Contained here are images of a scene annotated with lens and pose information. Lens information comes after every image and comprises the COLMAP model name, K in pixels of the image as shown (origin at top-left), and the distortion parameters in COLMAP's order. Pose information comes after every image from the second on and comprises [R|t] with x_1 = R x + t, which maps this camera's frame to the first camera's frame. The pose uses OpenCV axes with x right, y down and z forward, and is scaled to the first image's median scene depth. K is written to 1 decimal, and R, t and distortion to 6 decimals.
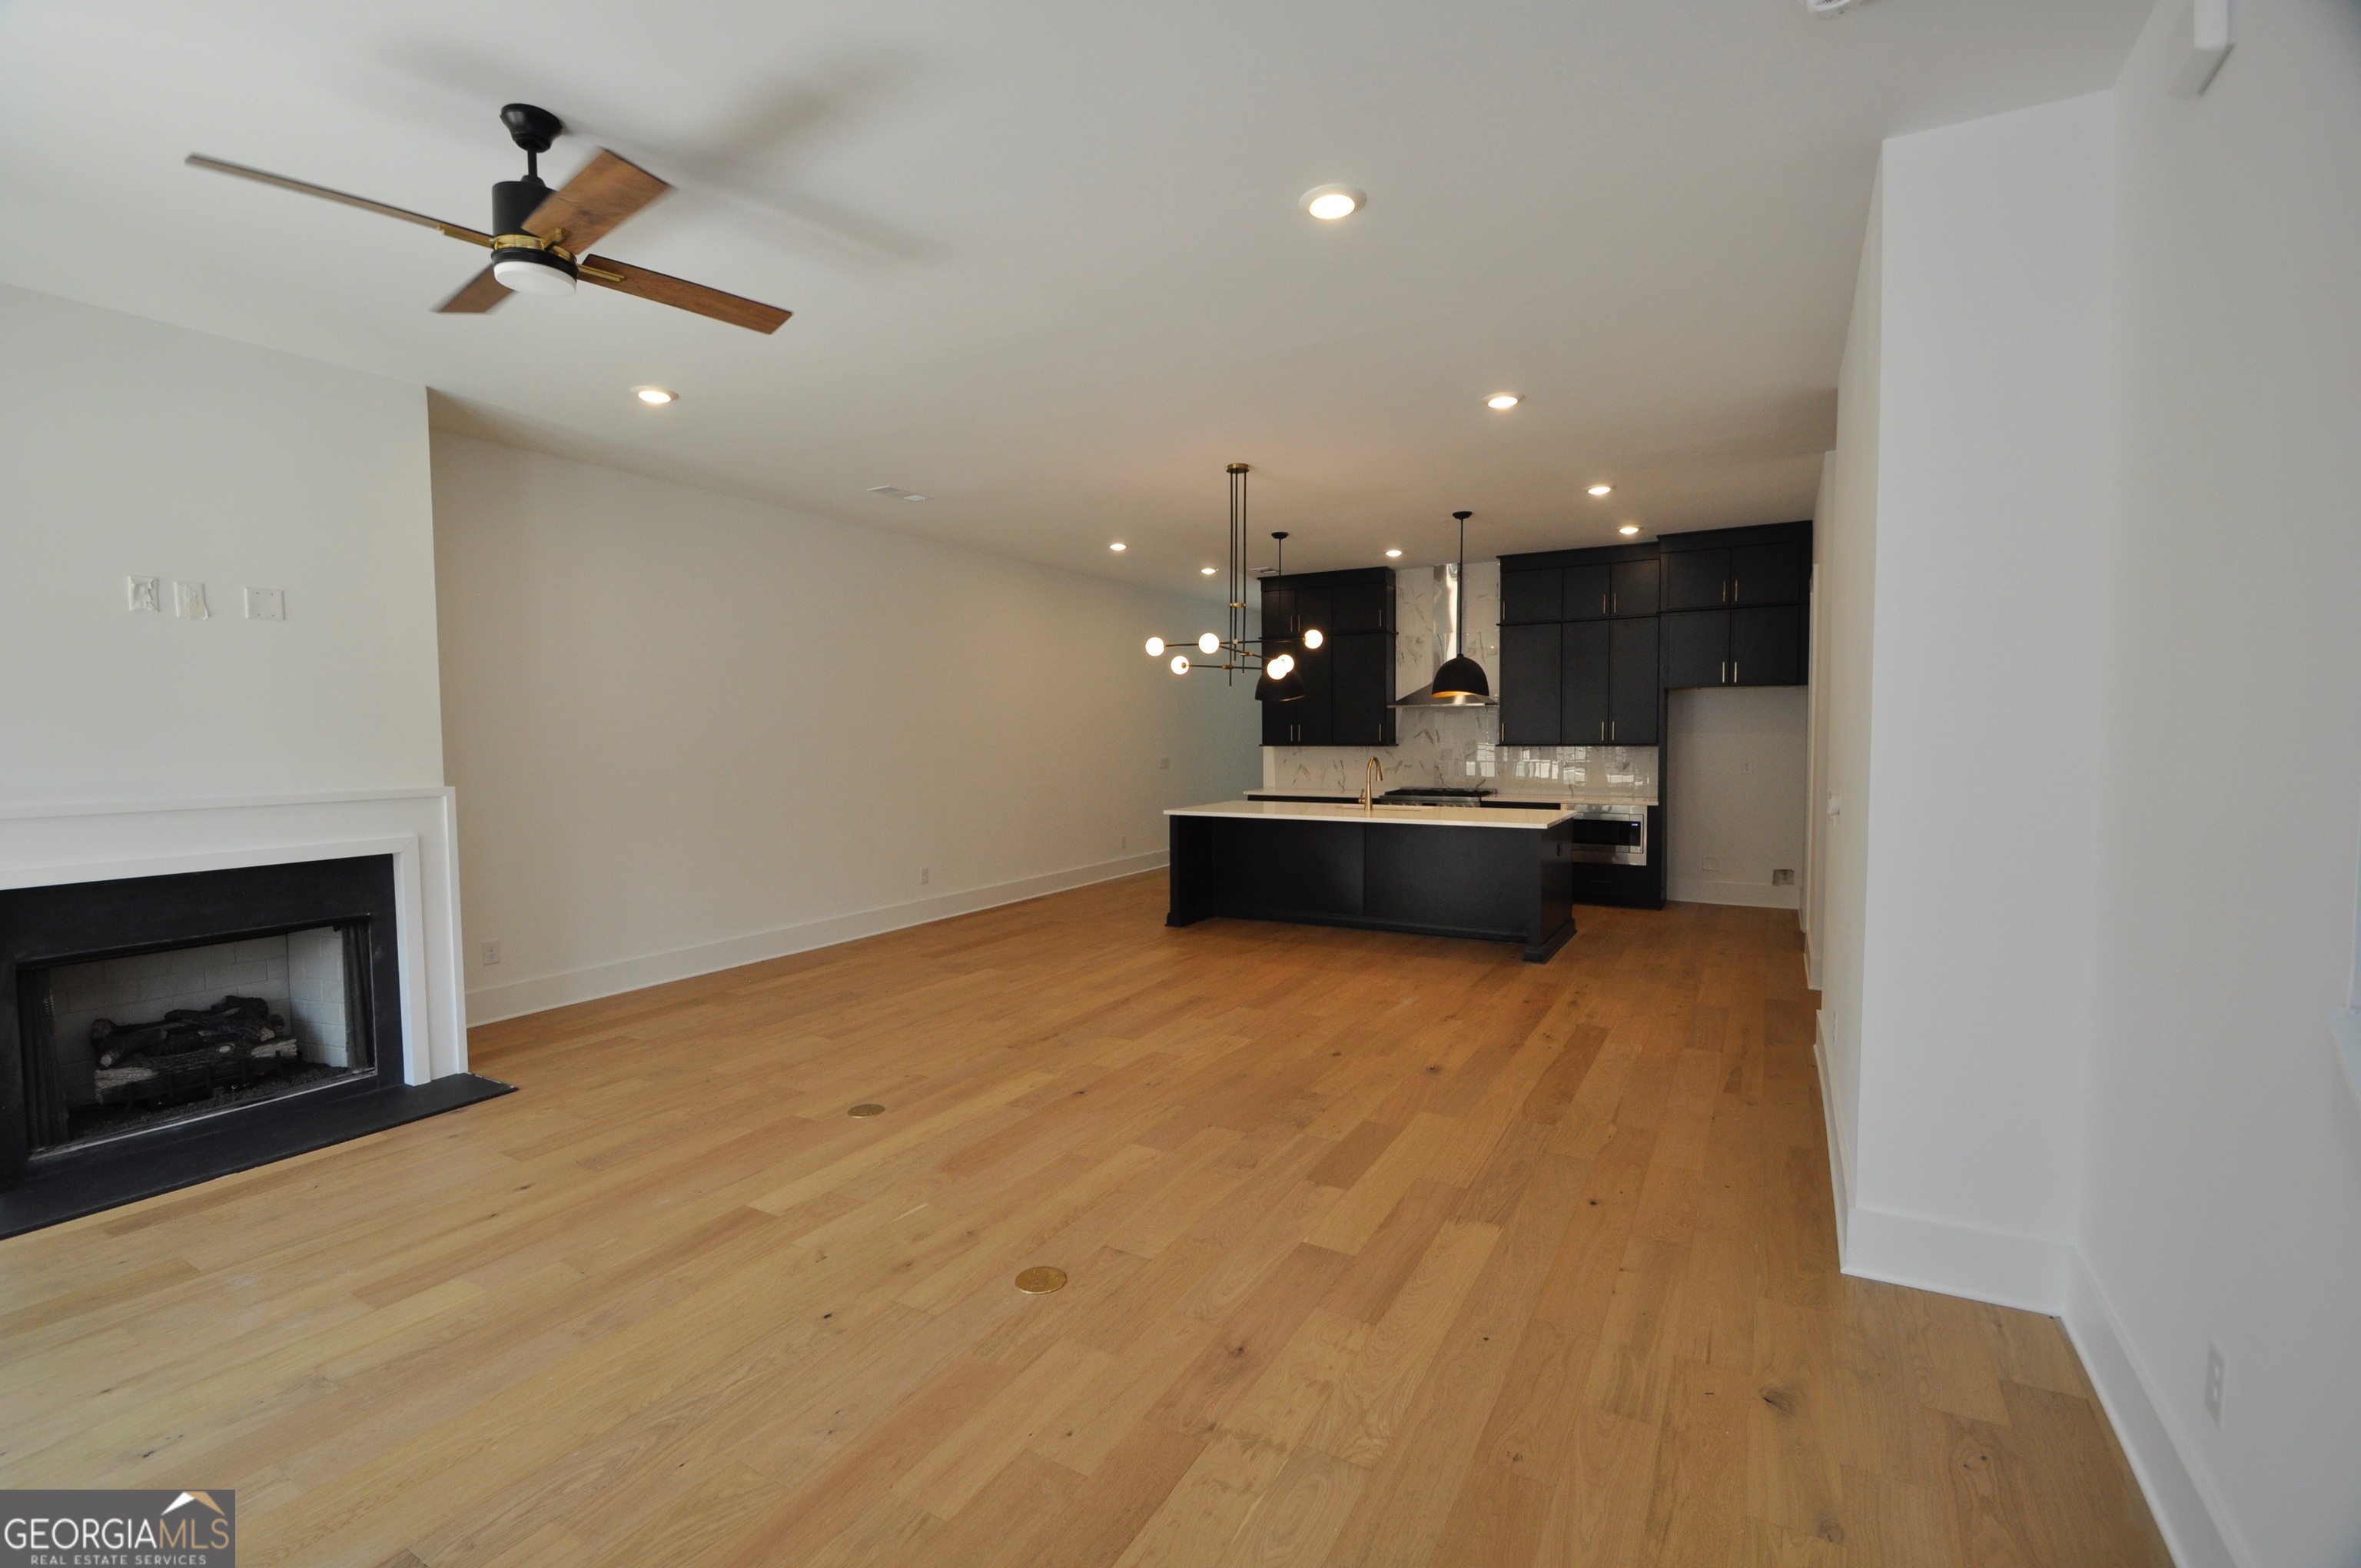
lens RADIAL K [[1030.2, 0, 1153.5], [0, 1030.2, 784.9], [0, 0, 1]] dist [0.021007, -0.020507]
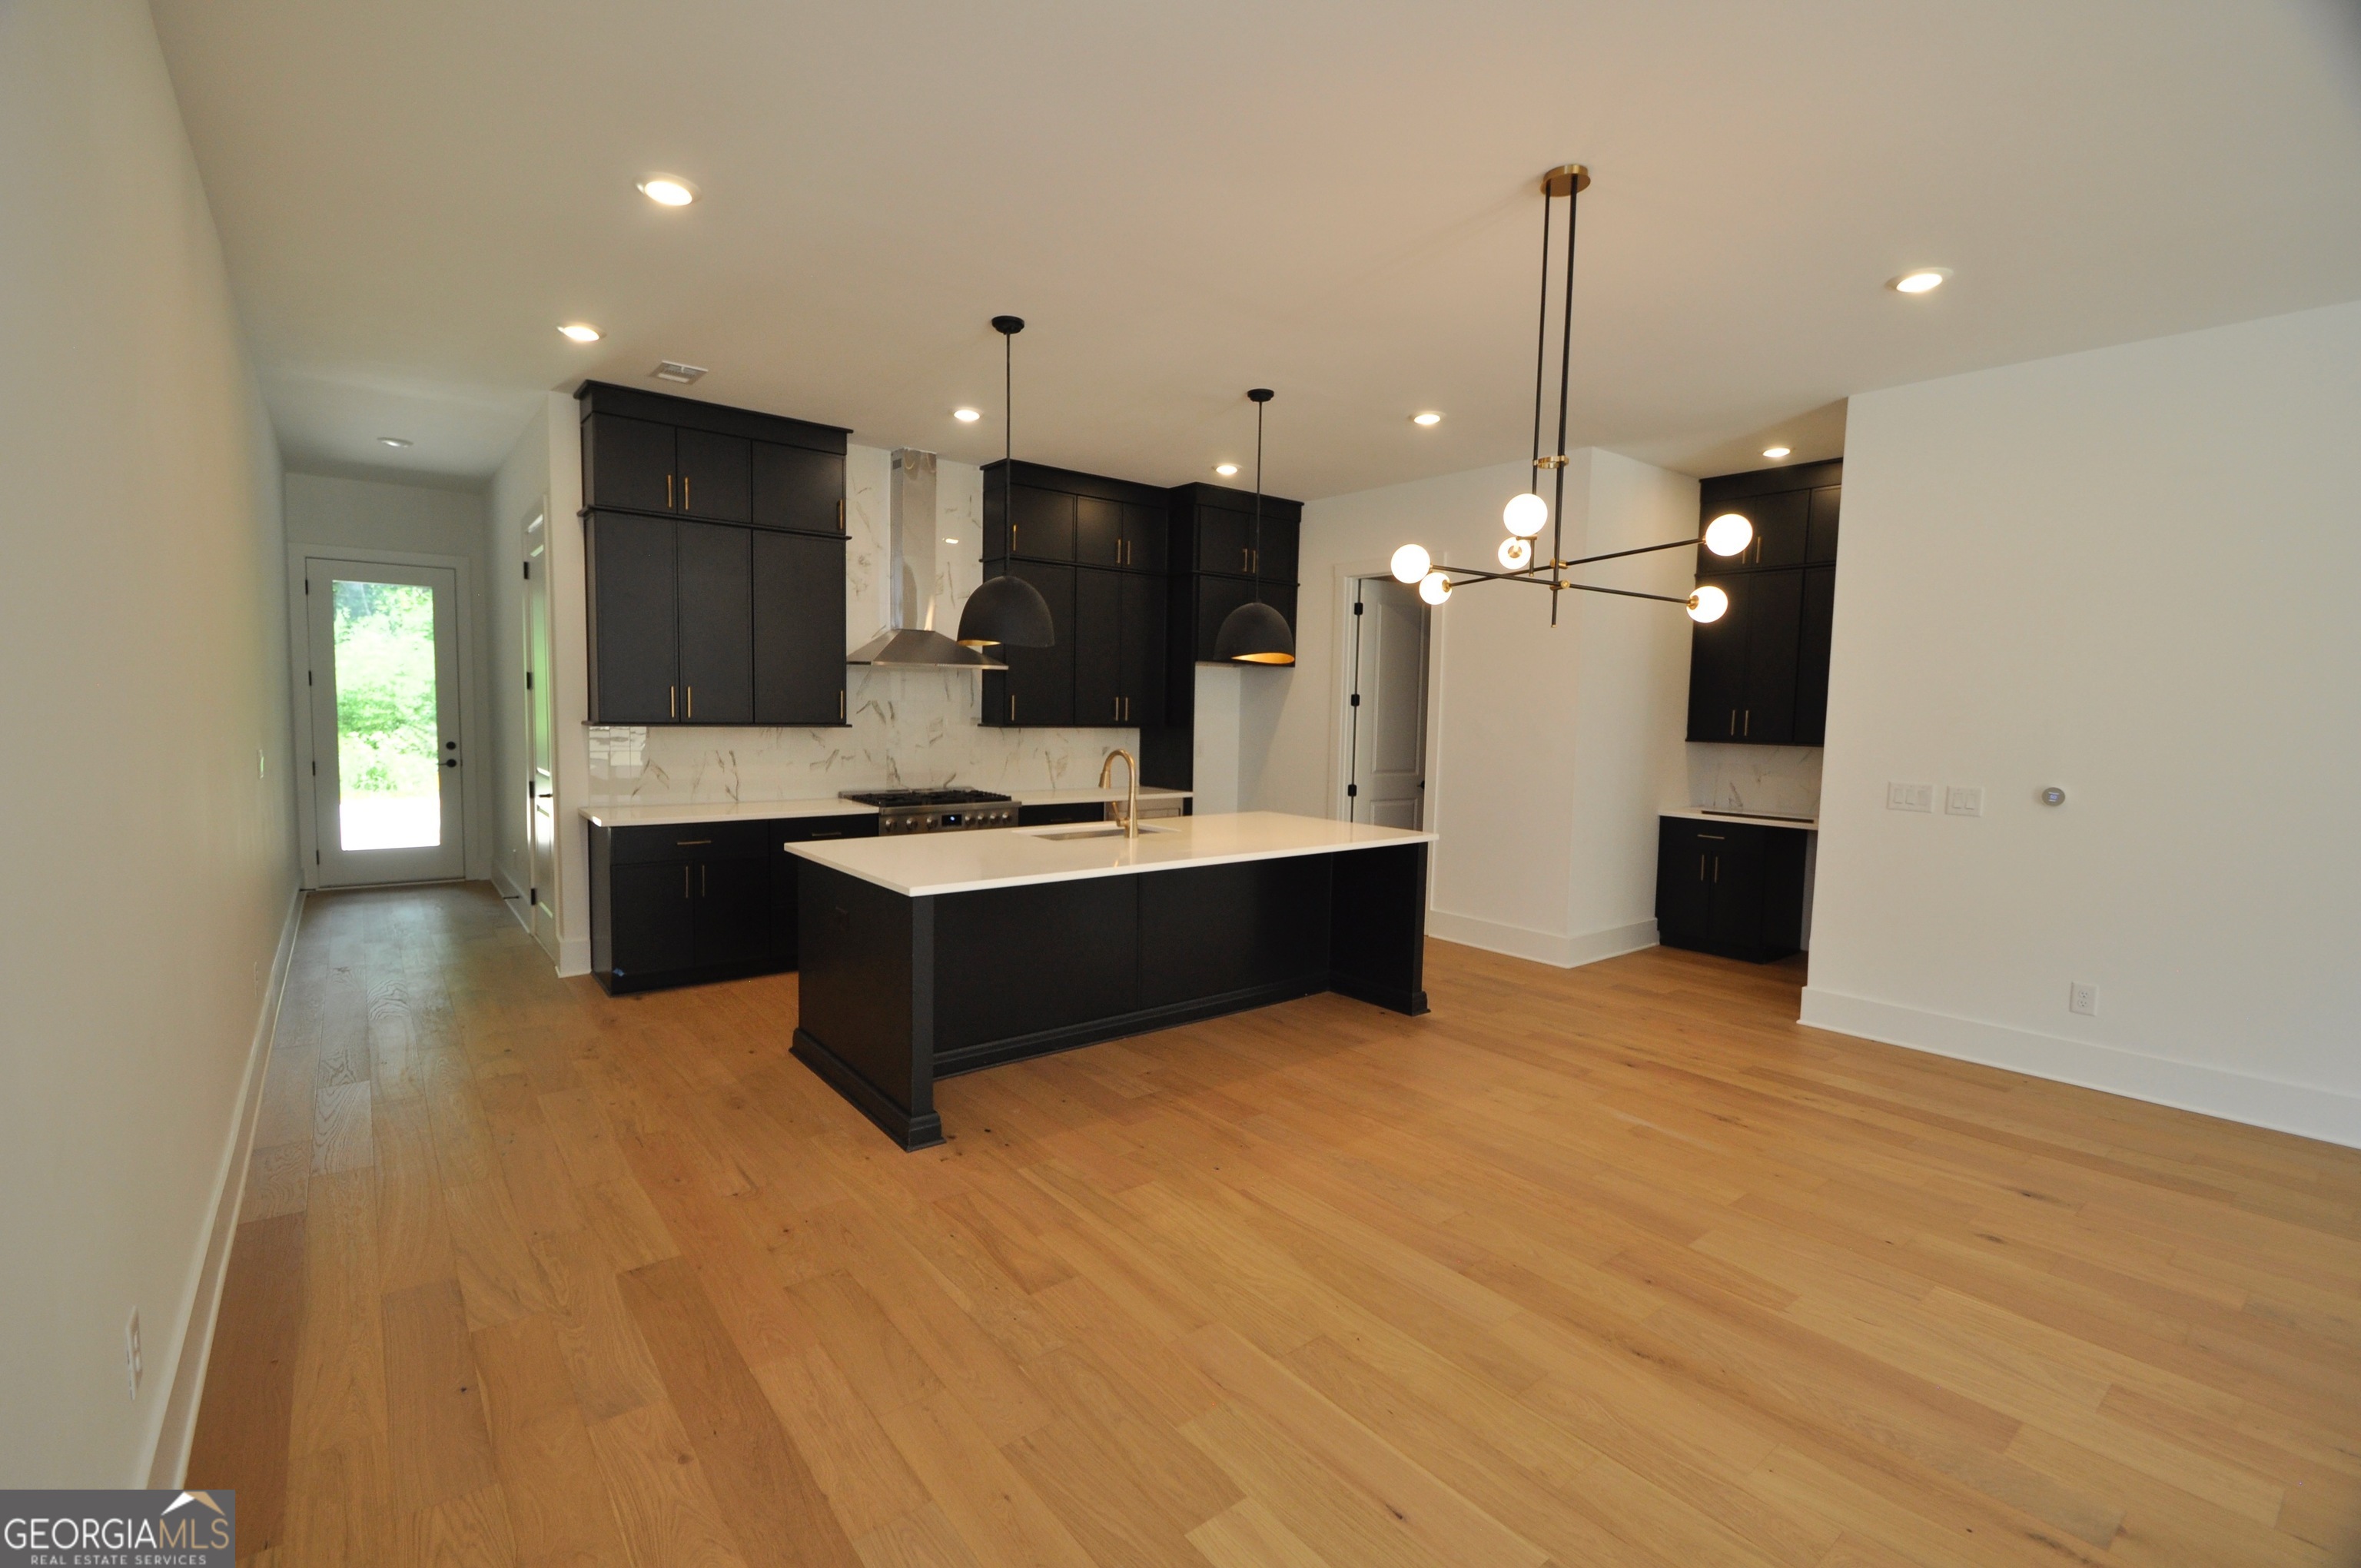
lens RADIAL K [[1030.2, 0, 1153.5], [0, 1030.2, 784.9], [0, 0, 1]] dist [0.021007, -0.020507]
pose [[0.365753, -0.057903, 0.928909, -0.314226], [0.026787, 0.998304, 0.051682, -0.033641], [-0.930326, 0.005980, 0.366684, 0.675729]]
